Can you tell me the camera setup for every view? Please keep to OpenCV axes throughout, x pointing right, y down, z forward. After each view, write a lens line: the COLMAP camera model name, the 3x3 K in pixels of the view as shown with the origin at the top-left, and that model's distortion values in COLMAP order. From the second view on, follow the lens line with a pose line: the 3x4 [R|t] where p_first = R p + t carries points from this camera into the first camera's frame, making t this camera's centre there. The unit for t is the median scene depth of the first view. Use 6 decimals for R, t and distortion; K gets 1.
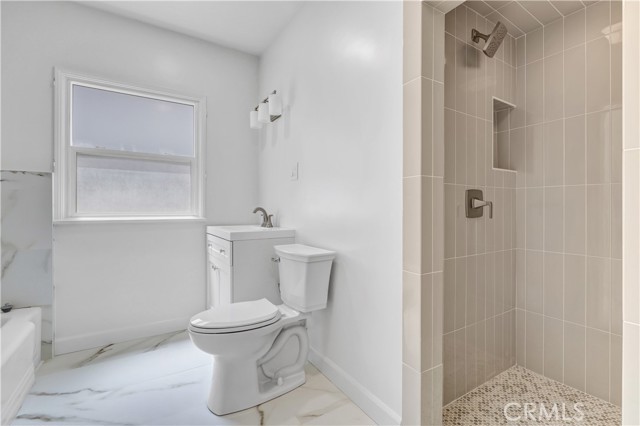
lens RADIAL K [[290.0, 0, 321.1], [0, 290.0, 208.7], [0, 0, 1]] dist [0.000639, -0.000165]
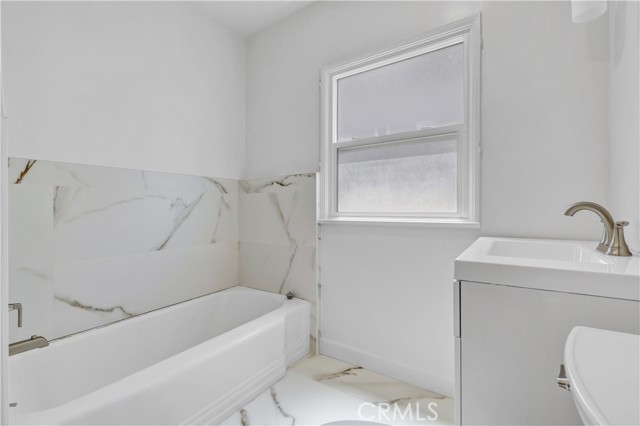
lens RADIAL K [[290.0, 0, 321.1], [0, 290.0, 208.7], [0, 0, 1]] dist [0.000639, -0.000165]
pose [[0.395627, -0.002845, -0.918407, 0.011364], [0.008990, 0.999959, 0.000775, 0.001540], [0.918367, -0.008563, 0.395637, 0.573979]]
